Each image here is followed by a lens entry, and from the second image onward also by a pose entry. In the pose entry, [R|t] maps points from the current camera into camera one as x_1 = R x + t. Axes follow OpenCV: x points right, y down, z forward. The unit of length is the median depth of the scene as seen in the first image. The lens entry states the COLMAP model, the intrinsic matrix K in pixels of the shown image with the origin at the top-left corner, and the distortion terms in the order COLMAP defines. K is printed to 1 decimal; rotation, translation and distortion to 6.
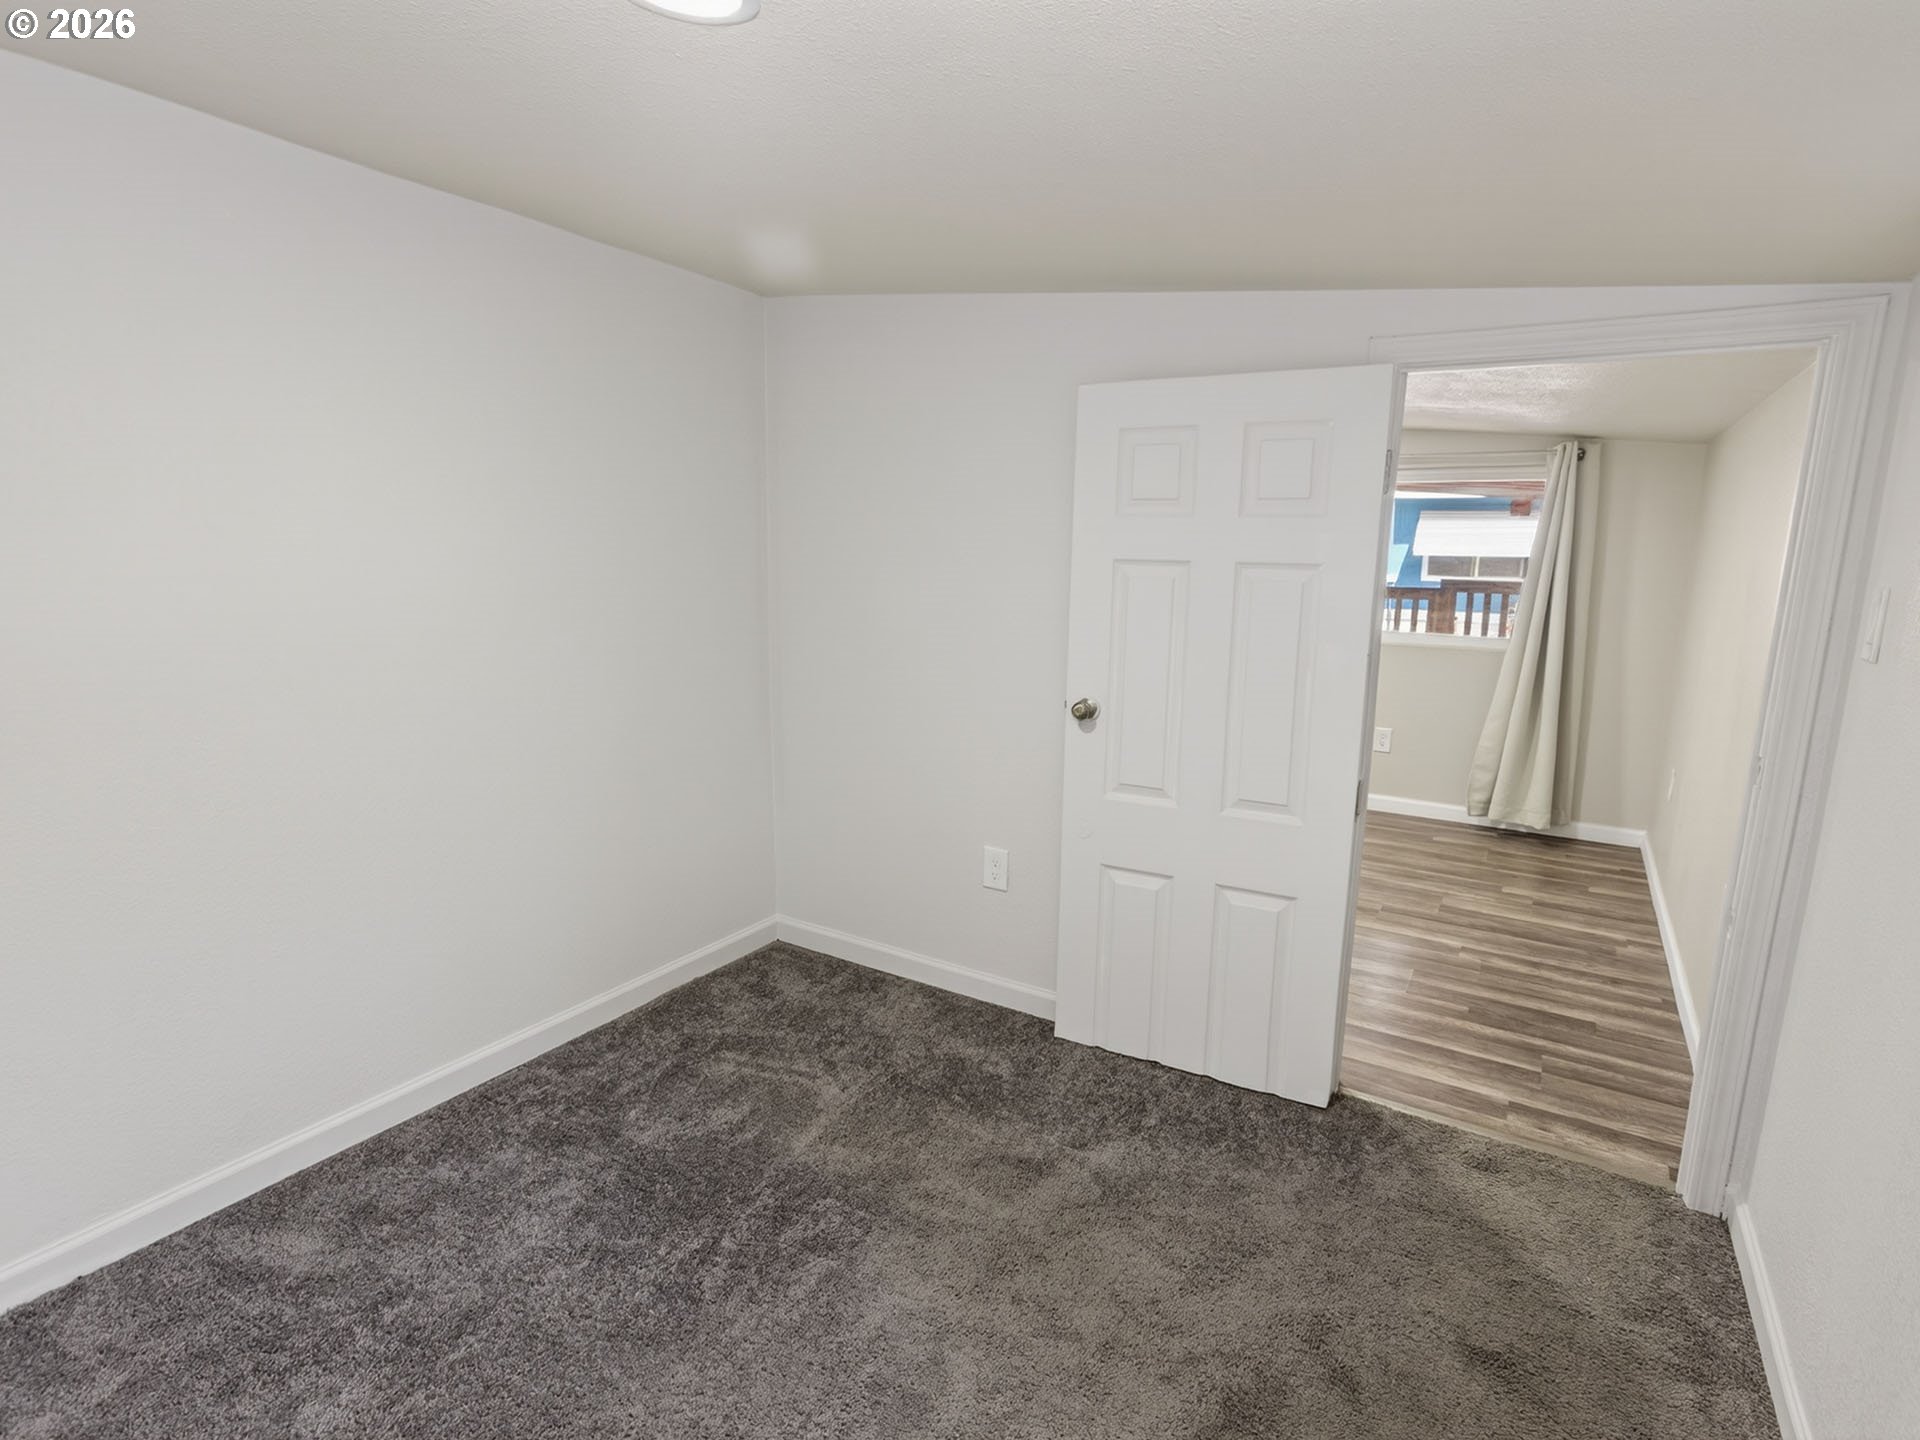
lens RADIAL K [[979.9, 0, 953.2], [0, 979.9, 722.9], [0, 0, 1]] dist [-0.001815, 0.000474]
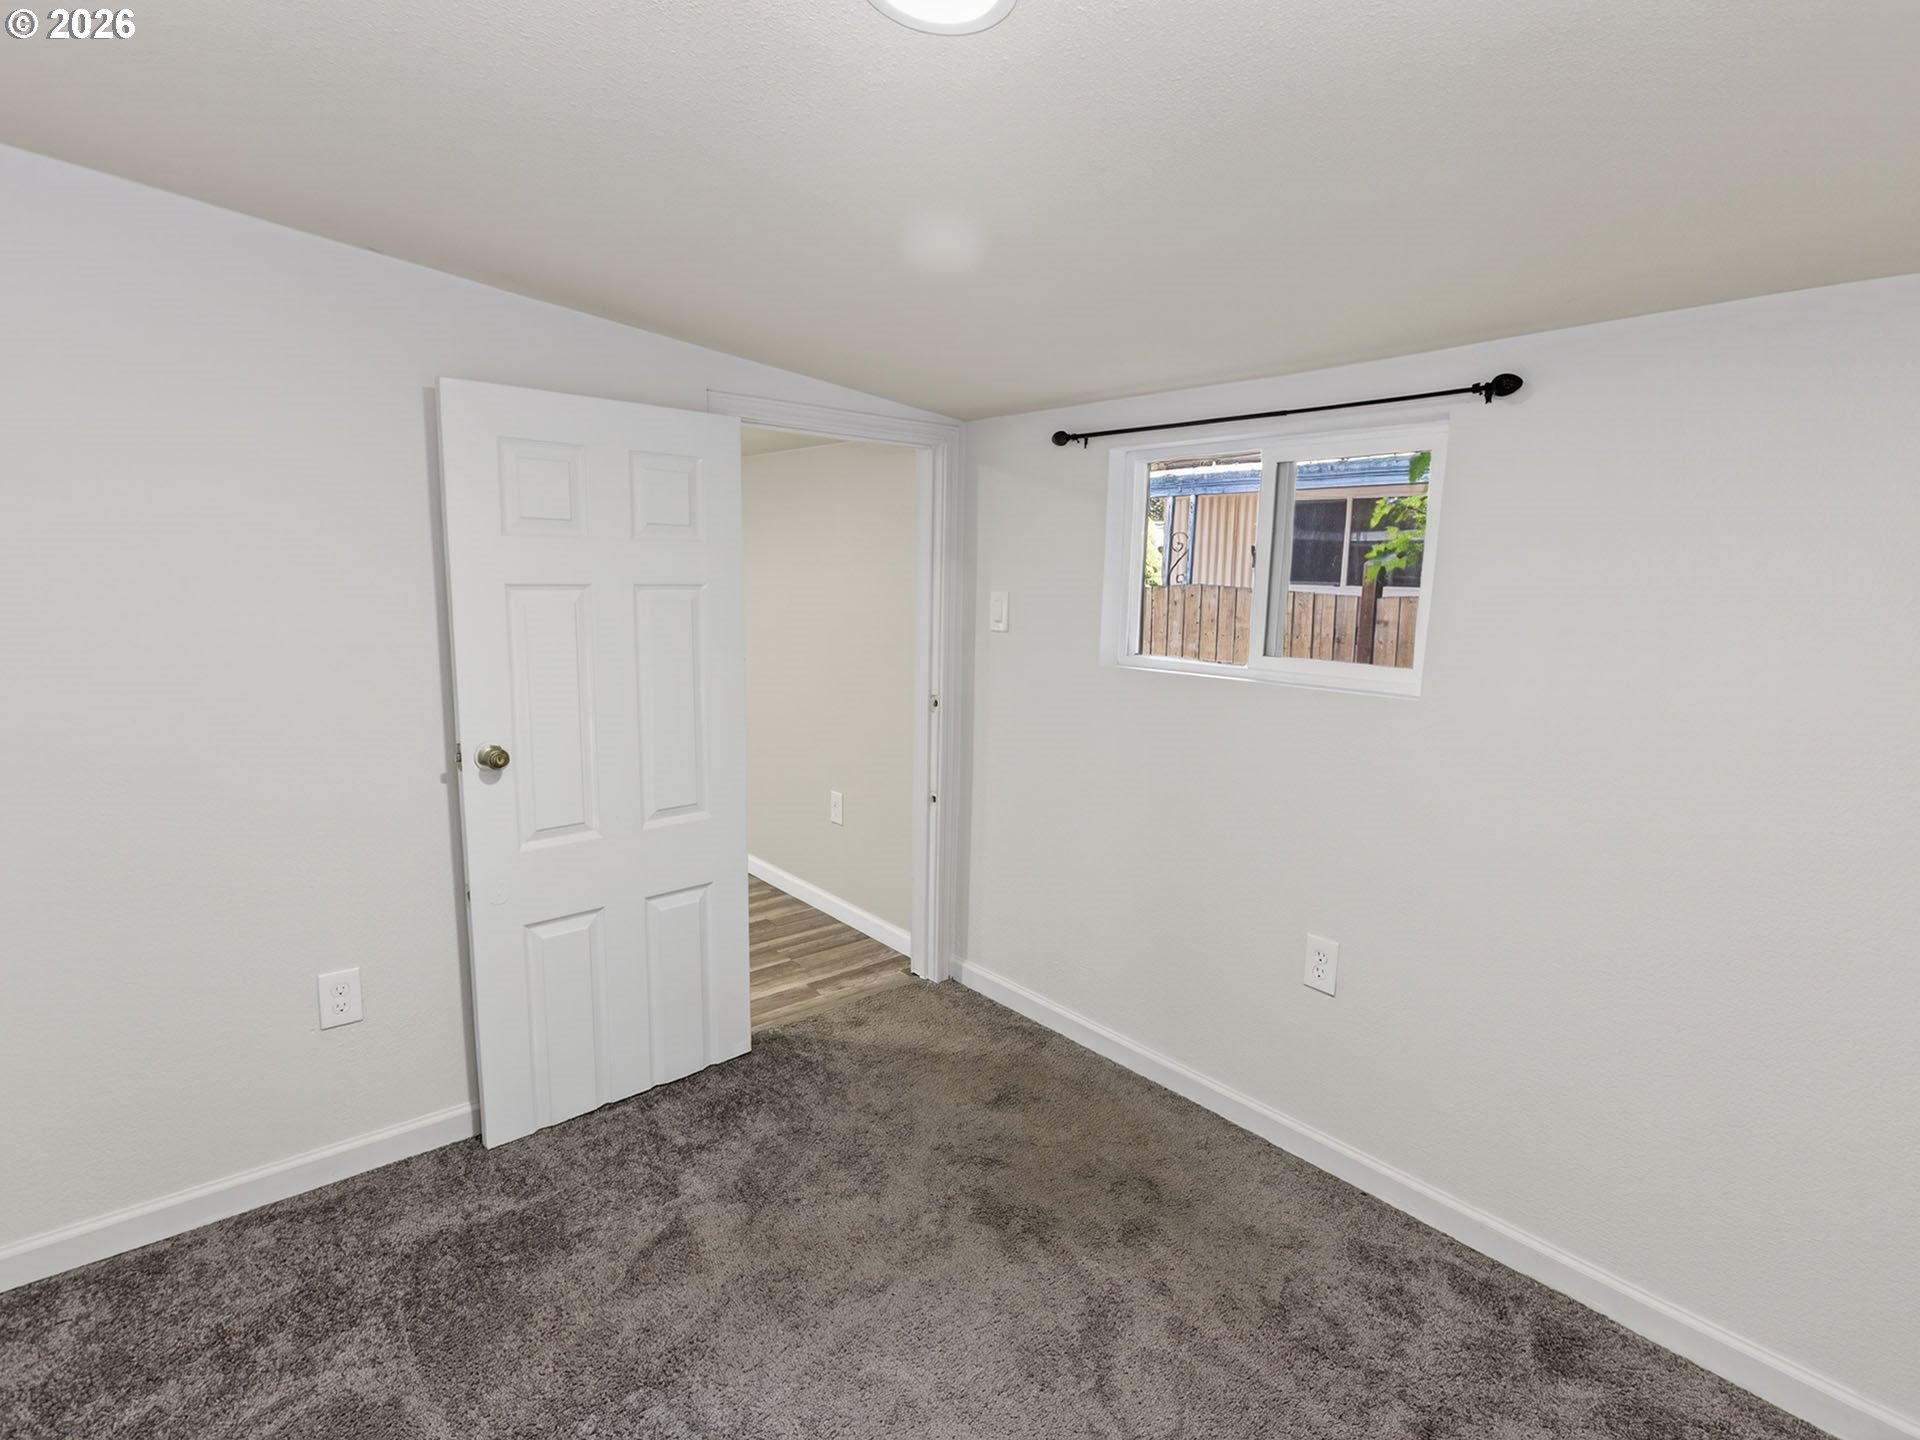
lens RADIAL K [[973.1, 0, 960.0], [0, 973.1, 720.0], [0, 0, 1]] dist [-0.001691, 0.000451]
pose [[0.297050, -0.151751, 0.942726, -0.580776], [0.154256, 0.981949, 0.109459, -0.081138], [-0.942320, 0.112907, 0.315097, 0.359440]]
